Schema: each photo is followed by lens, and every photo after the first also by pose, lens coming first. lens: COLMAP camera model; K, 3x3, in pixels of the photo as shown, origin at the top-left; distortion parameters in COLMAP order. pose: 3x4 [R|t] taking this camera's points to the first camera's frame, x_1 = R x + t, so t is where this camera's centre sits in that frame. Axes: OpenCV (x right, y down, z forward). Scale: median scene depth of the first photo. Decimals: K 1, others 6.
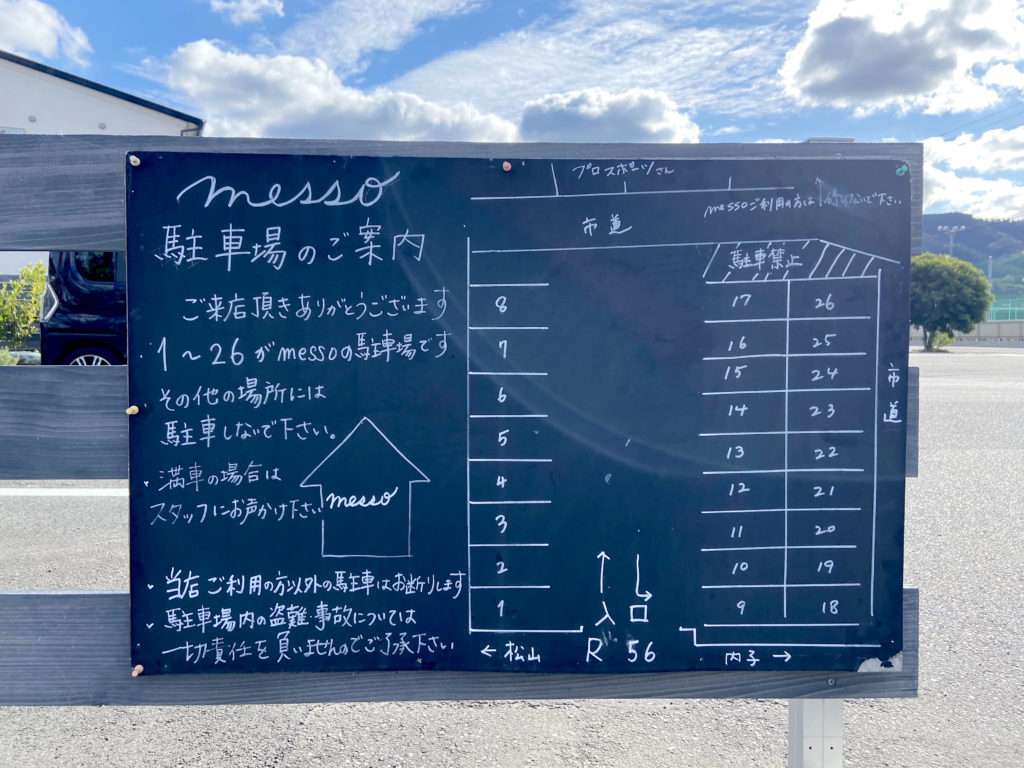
lens RADIAL K [[816.2, 0, 512.0], [0, 816.2, 384.0], [0, 0, 1]] dist [0.064142, -0.003877]
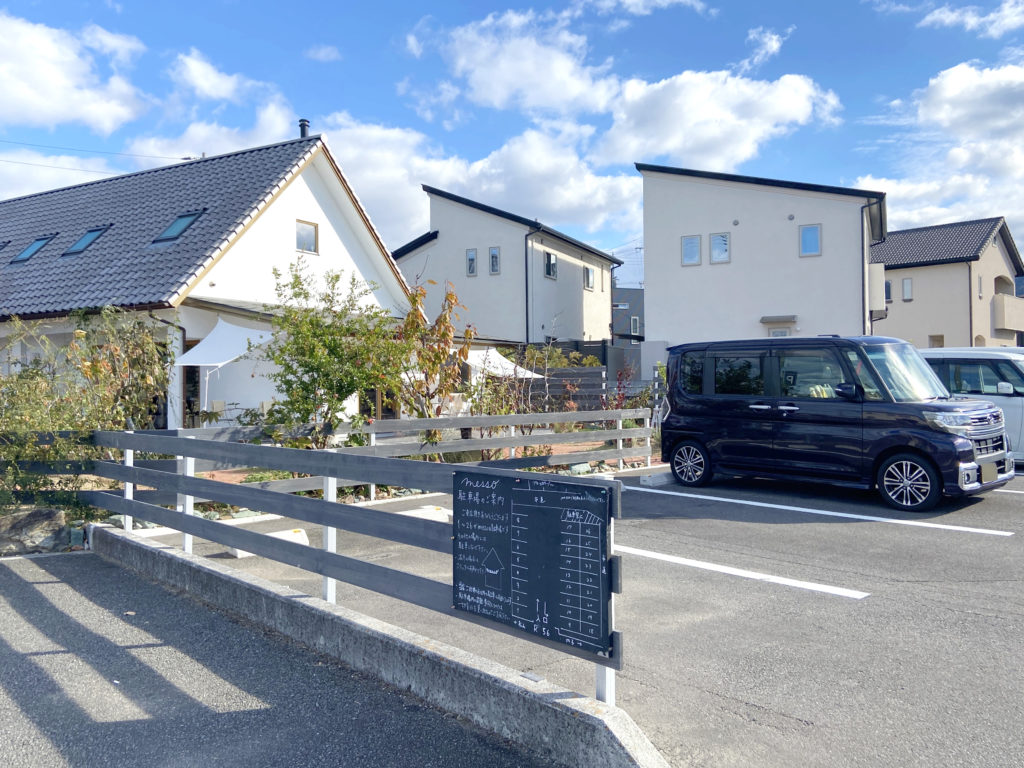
lens RADIAL K [[816.2, 0, 512.0], [0, 816.2, 384.0], [0, 0, 1]] dist [0.064142, -0.003877]
pose [[0.651313, -0.013018, -0.758698, 2.556566], [-0.025038, 0.998940, -0.038634, -0.529786], [0.758396, 0.044159, 0.650296, -1.265186]]
